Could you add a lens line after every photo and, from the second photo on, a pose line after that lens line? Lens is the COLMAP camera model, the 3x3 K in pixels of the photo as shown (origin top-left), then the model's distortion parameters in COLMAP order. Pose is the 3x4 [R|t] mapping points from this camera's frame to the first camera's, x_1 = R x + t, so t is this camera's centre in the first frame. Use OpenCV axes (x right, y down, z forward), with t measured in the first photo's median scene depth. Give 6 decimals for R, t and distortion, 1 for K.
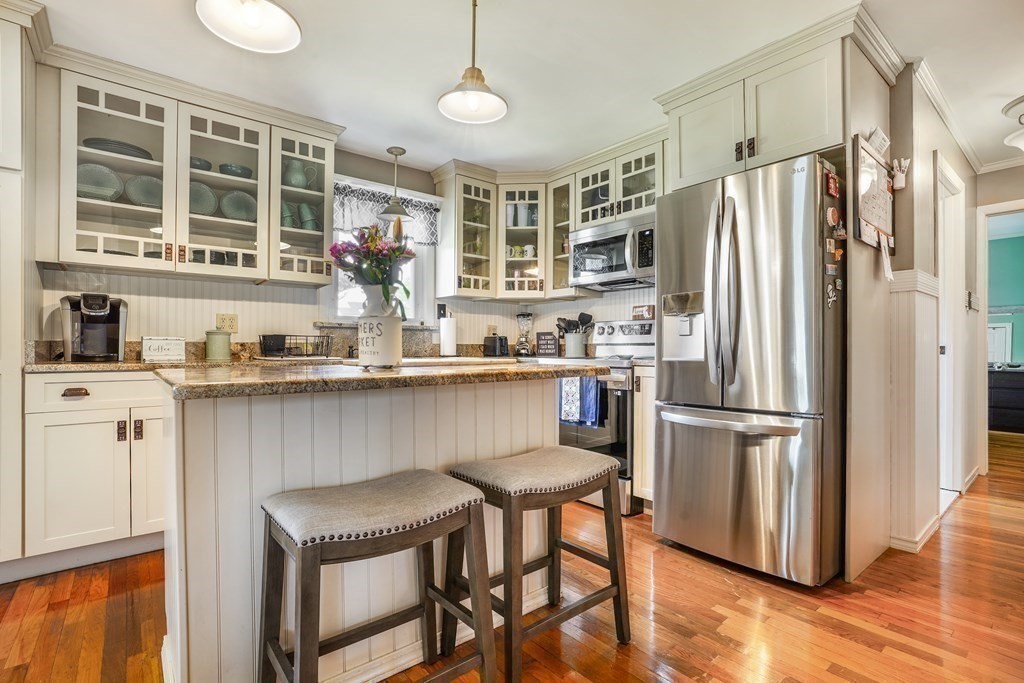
lens RADIAL K [[486.9, 0, 526.1], [0, 486.9, 348.1], [0, 0, 1]] dist [-0.033691, 0.000315]
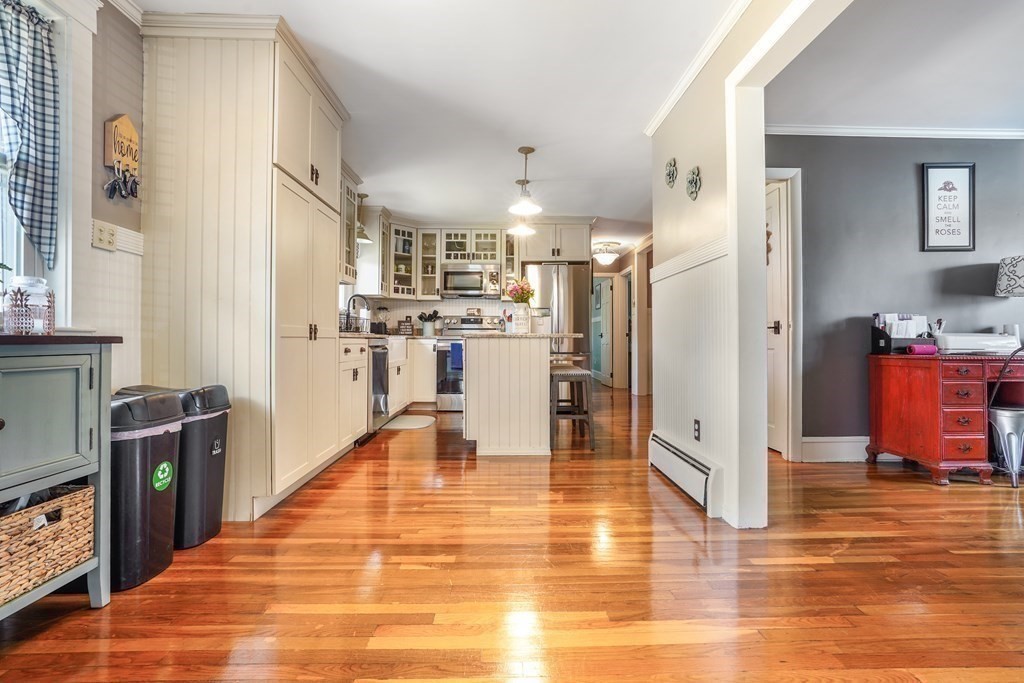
lens RADIAL K [[488.6, 0, 506.6], [0, 488.6, 335.4], [0, 0, 1]] dist [-0.001194, 0.000481]
pose [[0.634985, 0.009095, 0.772471, -1.147122], [-0.001782, 0.999945, -0.010308, 0.035566], [-0.772523, 0.005169, 0.634966, -0.292591]]
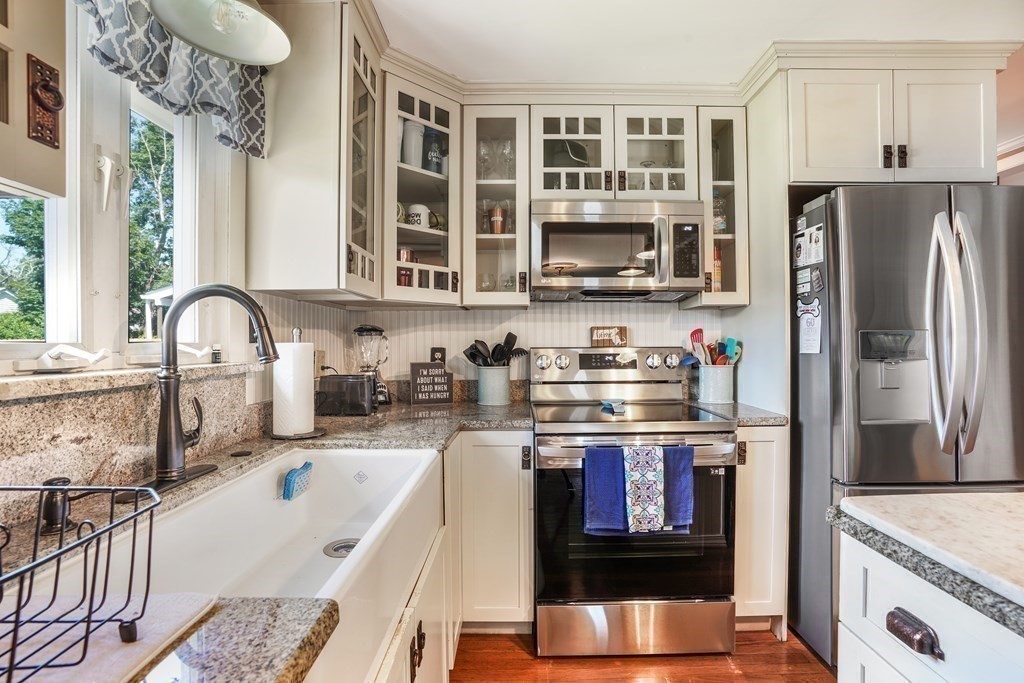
lens RADIAL K [[472.2, 0, 512.0], [0, 472.2, 341.5], [0, 0, 1]] dist [-0.035740, 0.000209]
pose [[0.642998, -0.003178, 0.765862, -0.384270], [0.006466, 0.999978, -0.001280, -0.067070], [-0.765841, 0.005775, 0.643004, 0.677848]]
